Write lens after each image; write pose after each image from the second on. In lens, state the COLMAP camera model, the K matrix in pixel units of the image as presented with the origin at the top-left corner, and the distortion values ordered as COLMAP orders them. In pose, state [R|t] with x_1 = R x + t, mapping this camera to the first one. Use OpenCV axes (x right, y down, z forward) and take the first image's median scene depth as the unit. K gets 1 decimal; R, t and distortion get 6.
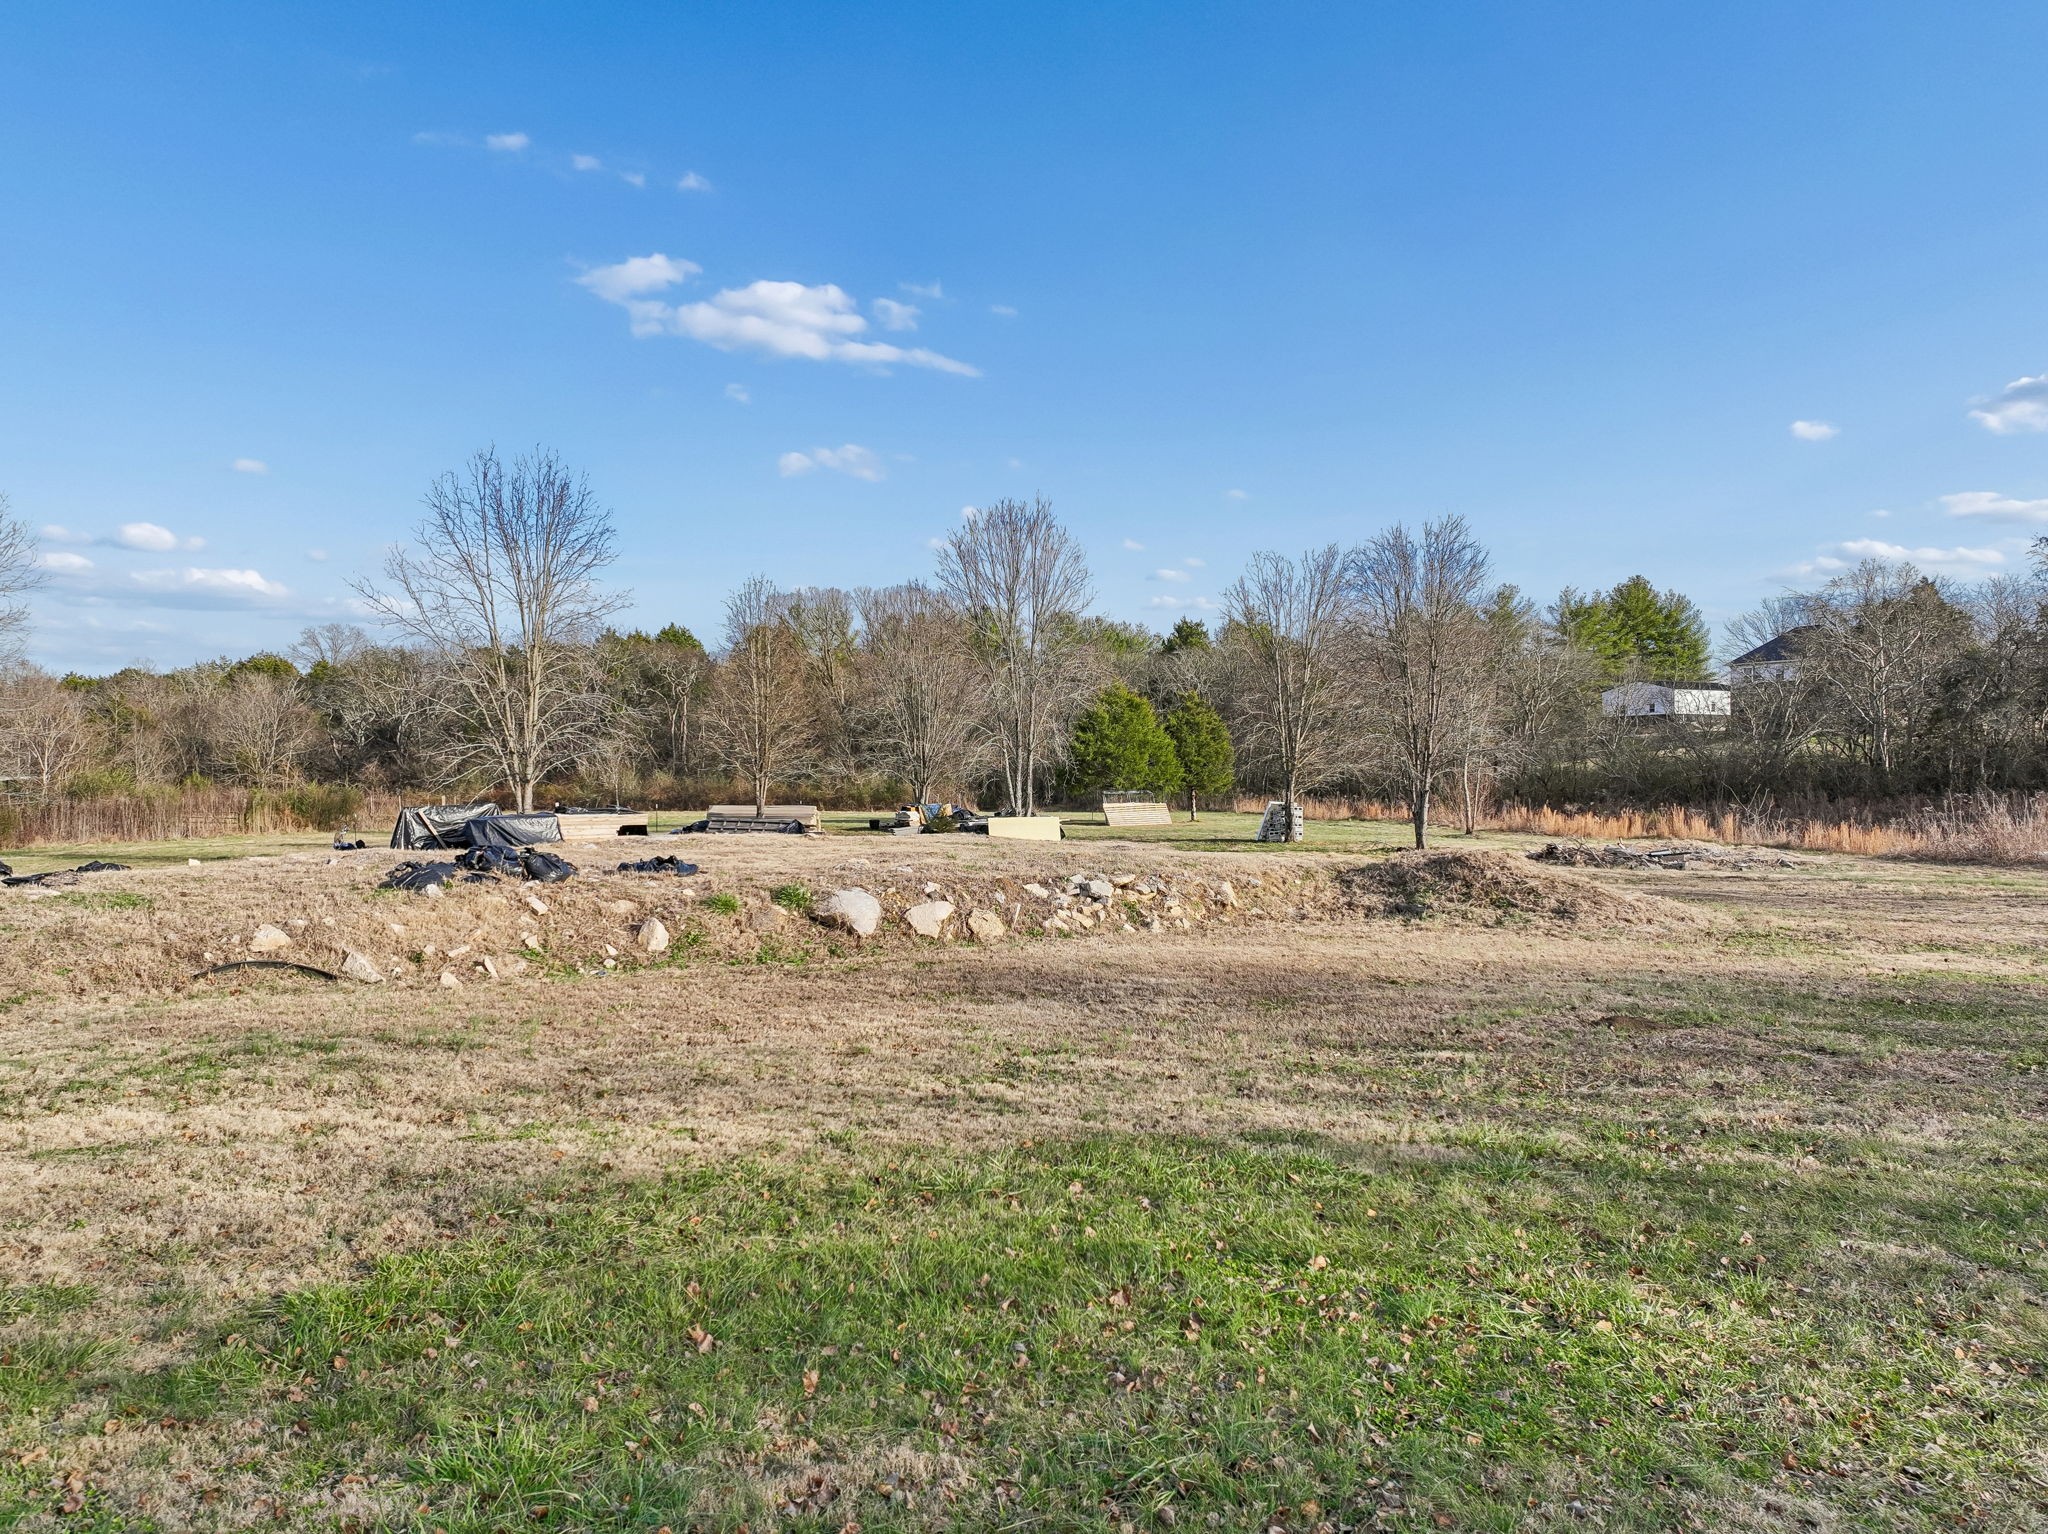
lens RADIAL K [[1435.1, 0, 1024.0], [0, 1435.1, 772.6], [0, 0, 1]] dist [0.000933, 0.008624]
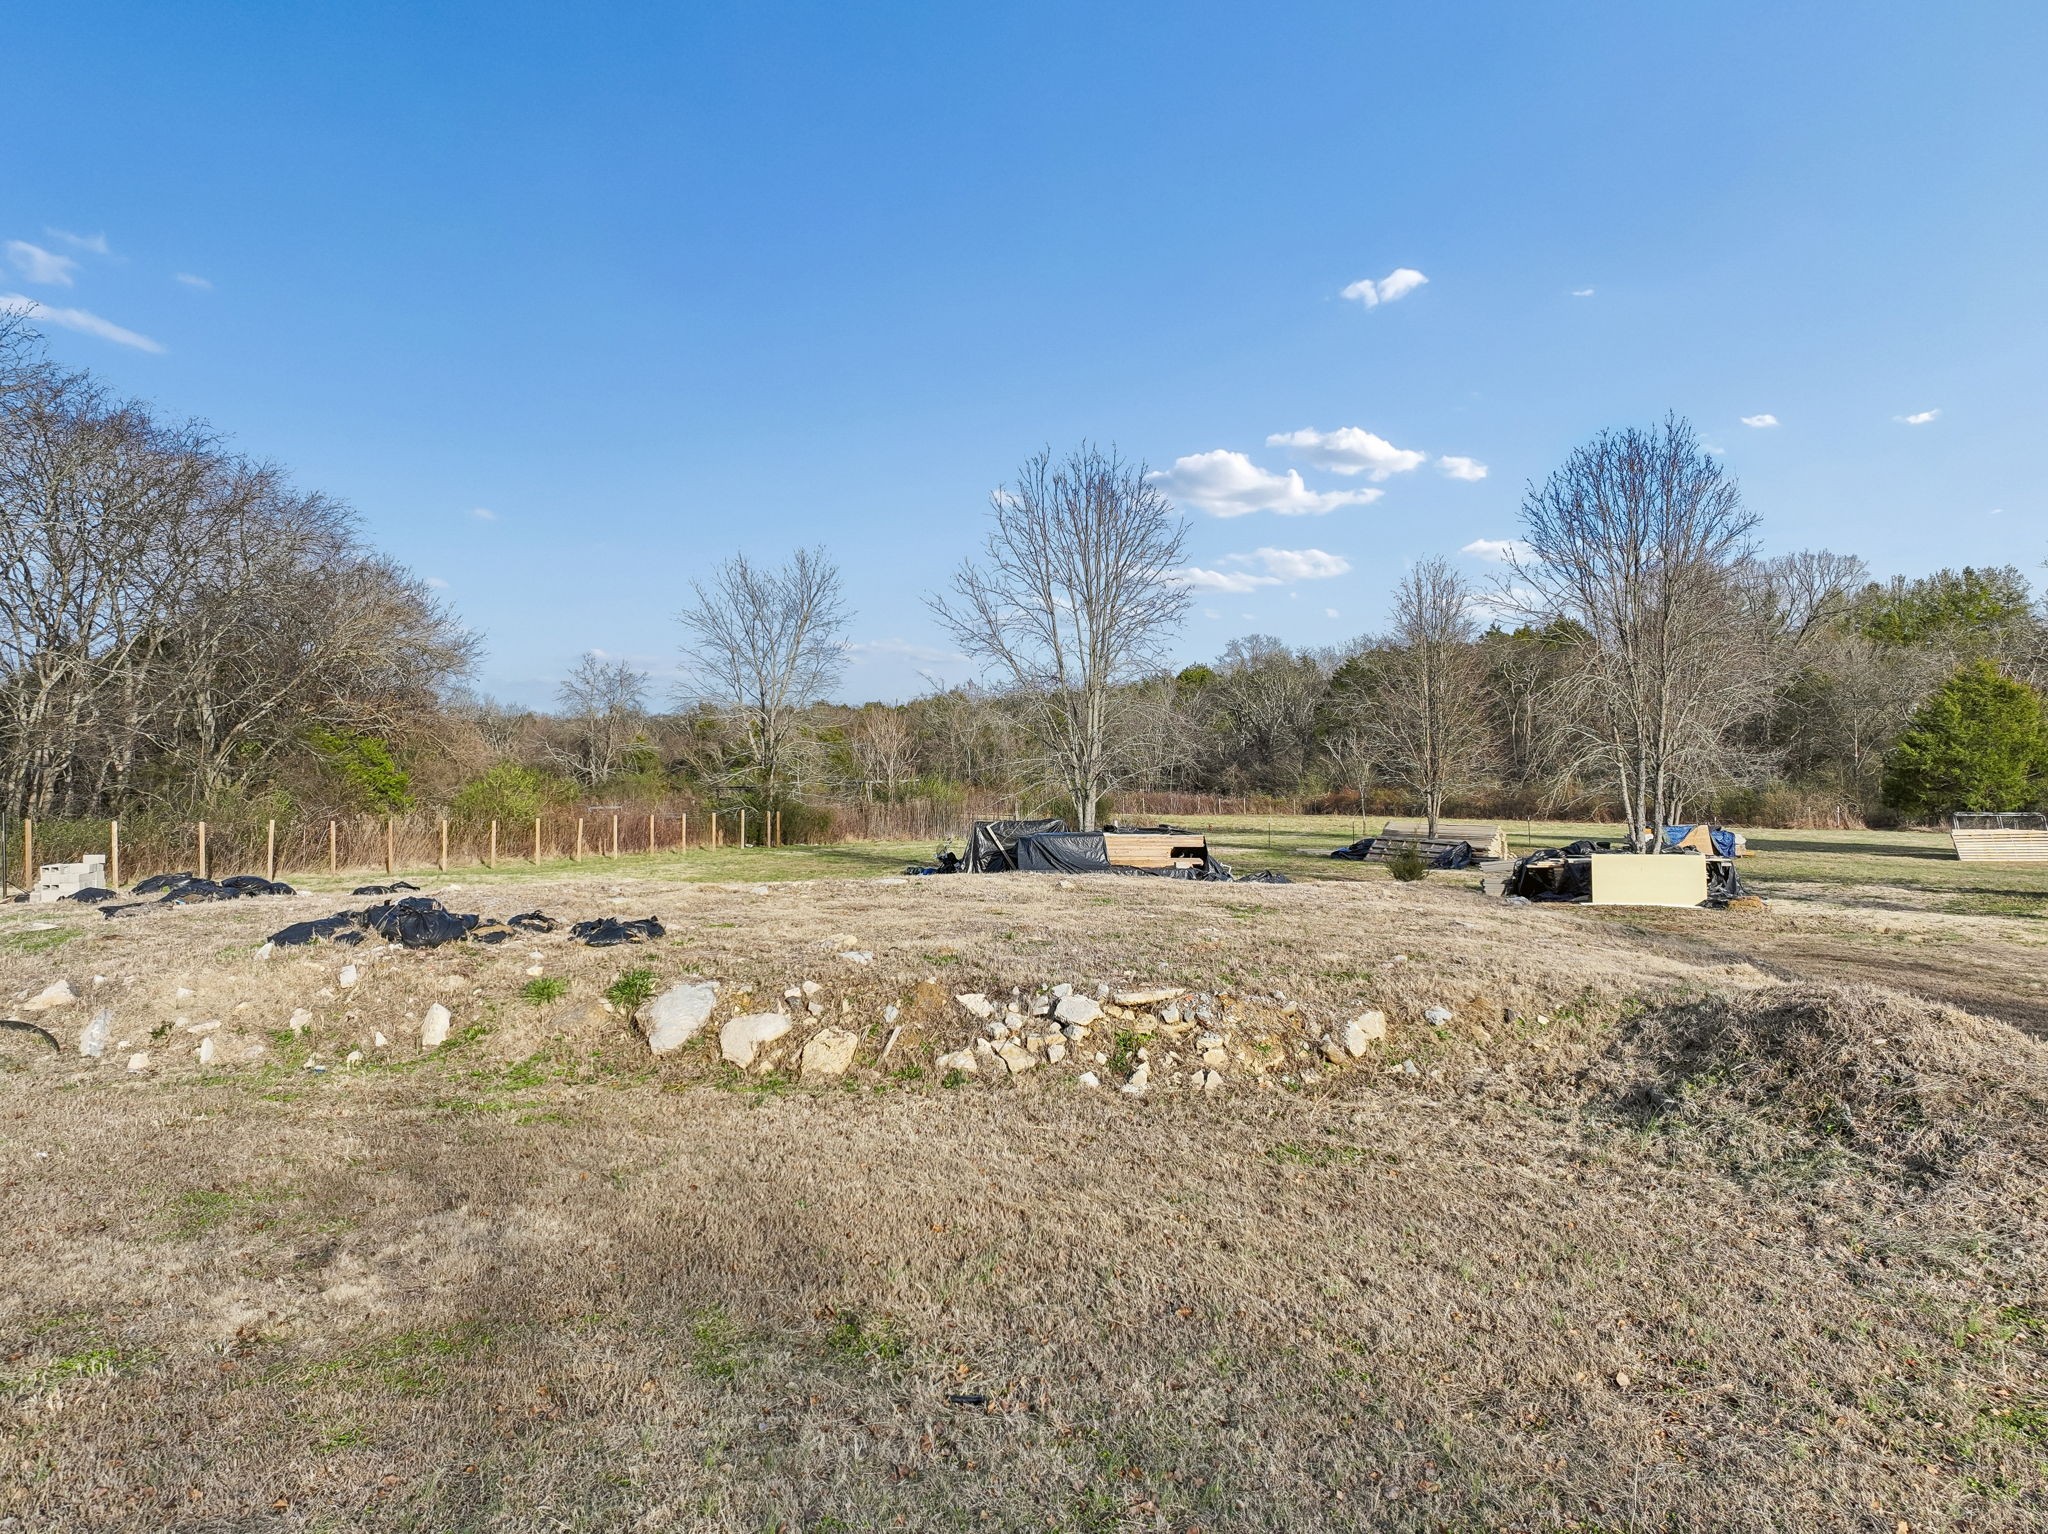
lens RADIAL K [[1435.1, 0, 1024.0], [0, 1435.1, 772.6], [0, 0, 1]] dist [0.000933, 0.008624]
pose [[0.797254, 0.003615, -0.603633, 0.243137], [-0.002629, 0.999993, 0.002516, -0.016041], [0.603638, -0.000419, 0.797258, 0.267881]]
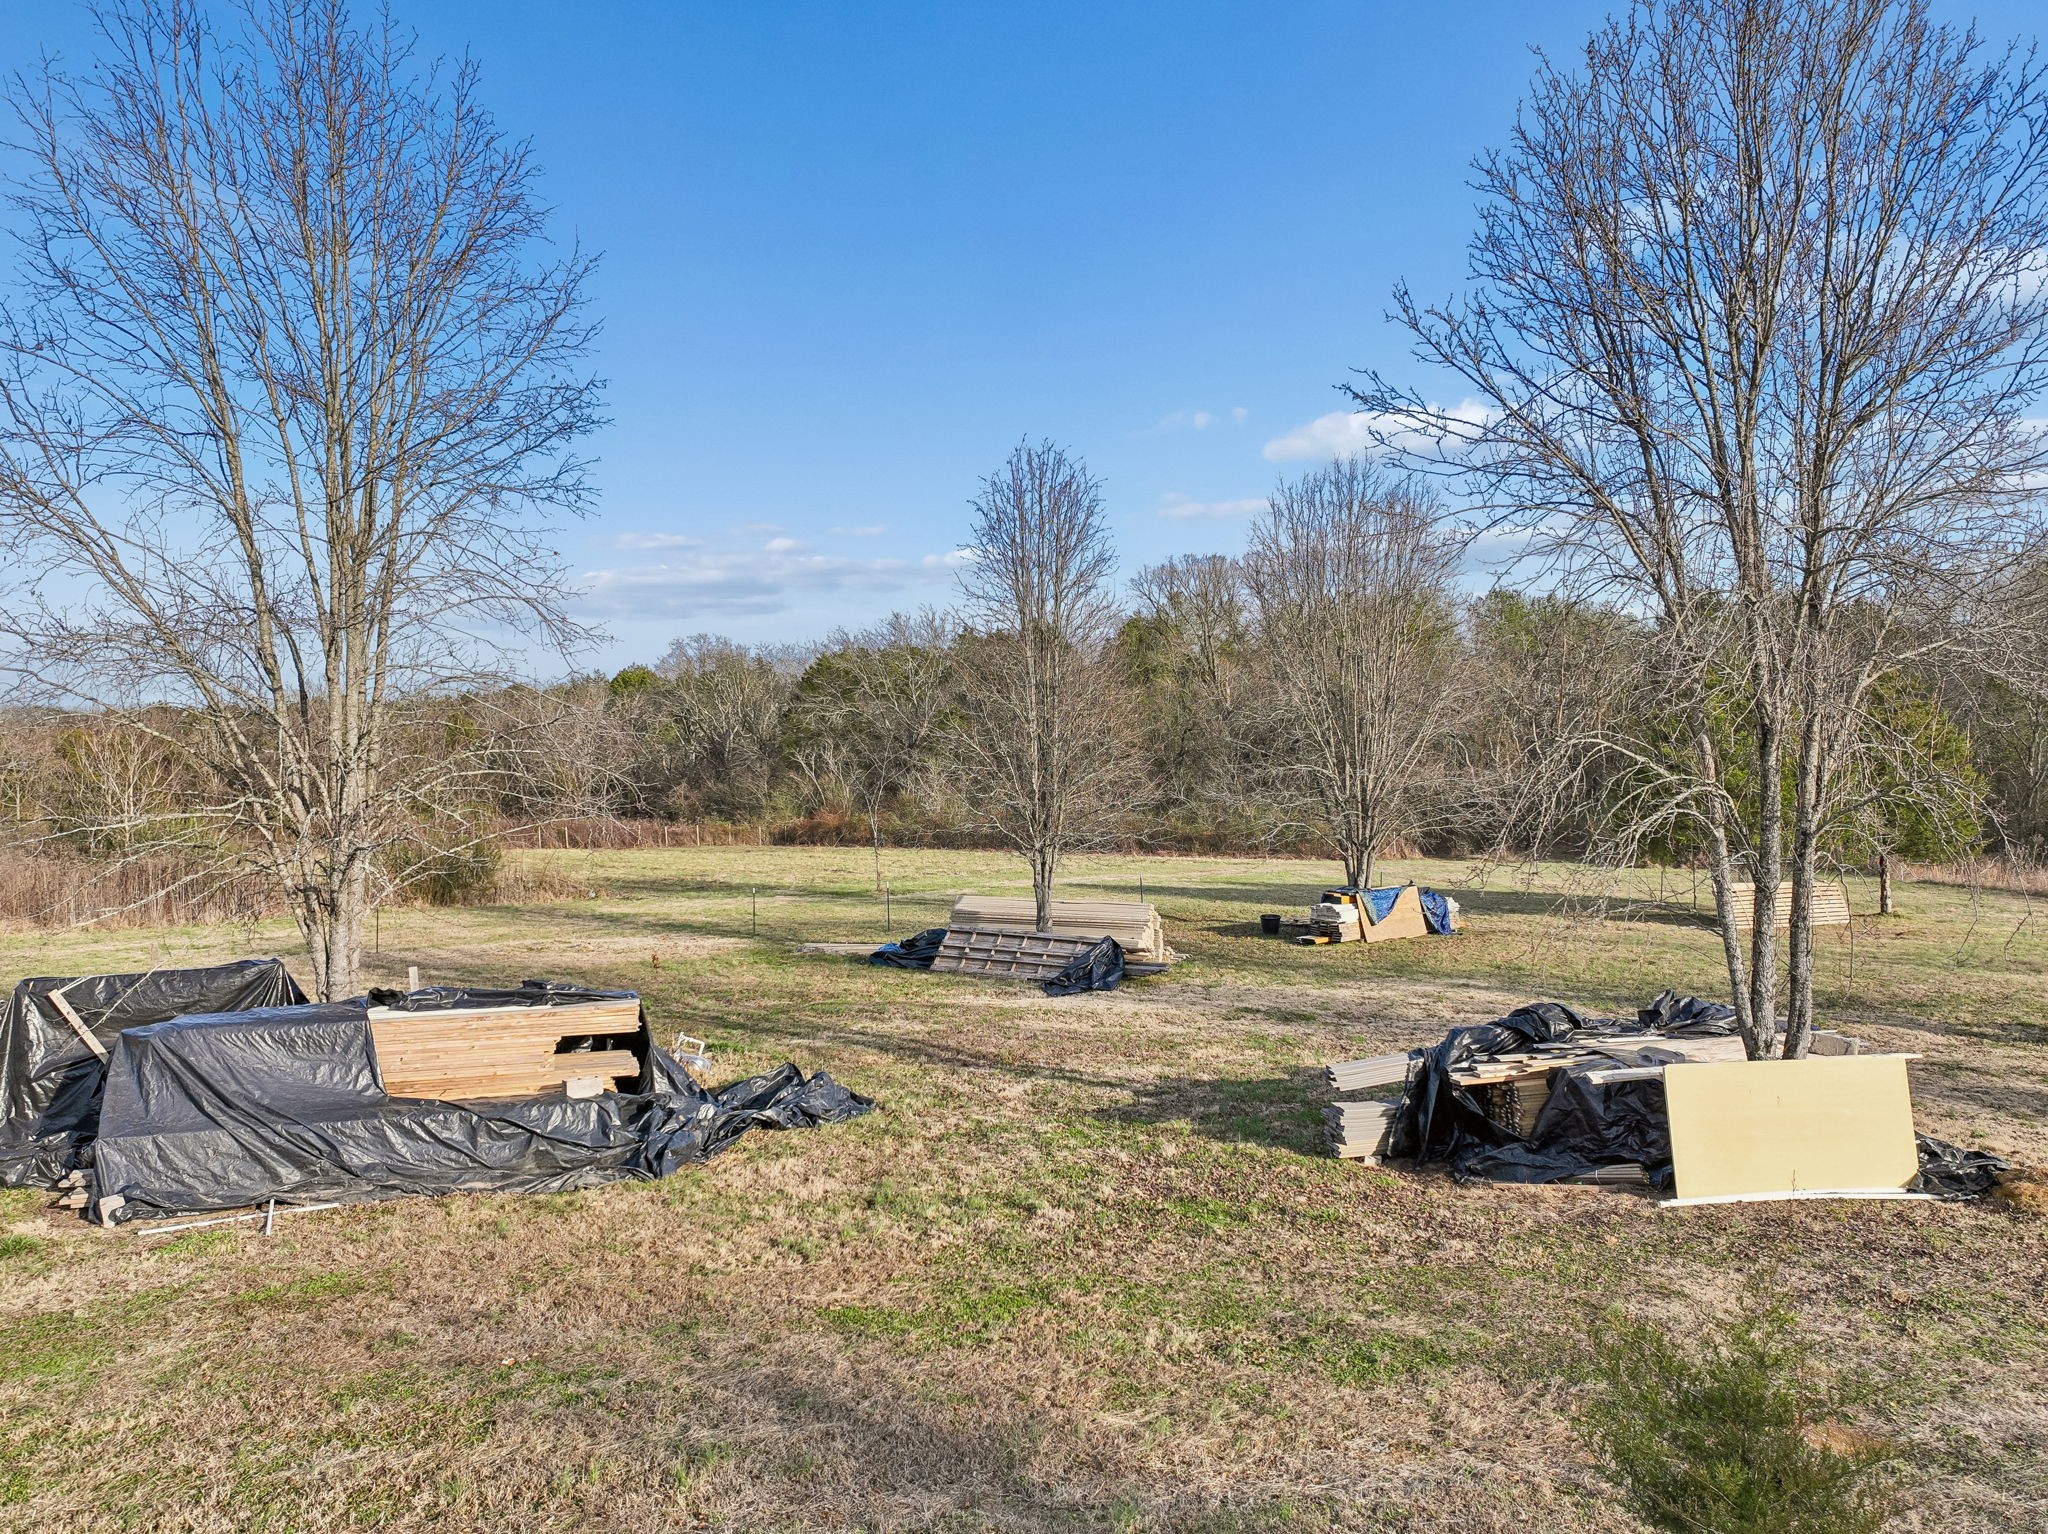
lens RADIAL K [[1455.4, 0, 1011.1], [0, 1455.4, 827.4], [0, 0, 1]] dist [0.003953, 0.004112]
pose [[0.961538, 0.005372, -0.274620, -0.090597], [0.003686, 0.999466, 0.032458, -0.034235], [0.274648, -0.032222, 0.961005, 0.853699]]
